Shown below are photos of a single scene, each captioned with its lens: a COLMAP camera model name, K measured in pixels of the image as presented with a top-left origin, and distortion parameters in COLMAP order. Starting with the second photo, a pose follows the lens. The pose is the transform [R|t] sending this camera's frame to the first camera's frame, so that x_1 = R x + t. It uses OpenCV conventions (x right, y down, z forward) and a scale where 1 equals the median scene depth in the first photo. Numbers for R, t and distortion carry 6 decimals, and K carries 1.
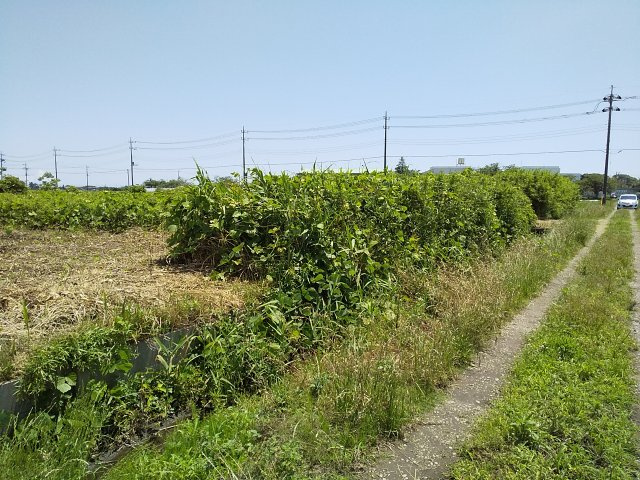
lens RADIAL K [[445.7, 0, 318.6], [0, 445.7, 233.5], [0, 0, 1]] dist [0.032919, -0.065090]
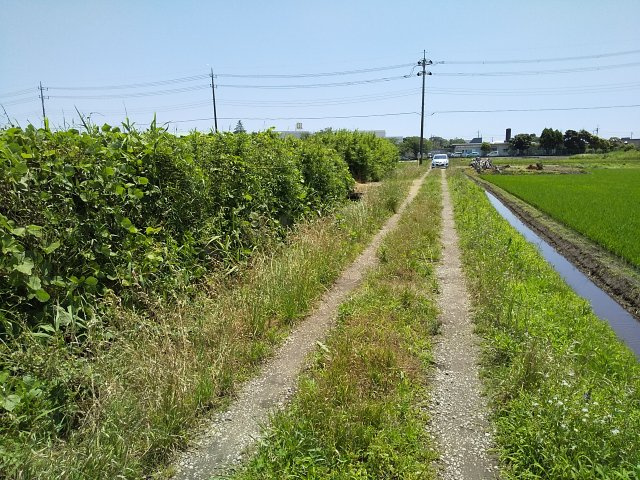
lens RADIAL K [[443.0, 0, 319.7], [0, 443.0, 229.7], [0, 0, 1]] dist [0.082423, -0.114029]
pose [[0.941739, -0.076014, 0.327642, 0.082451], [0.053384, 0.995560, 0.077533, -0.008886], [-0.332081, -0.055525, 0.941615, 0.108908]]
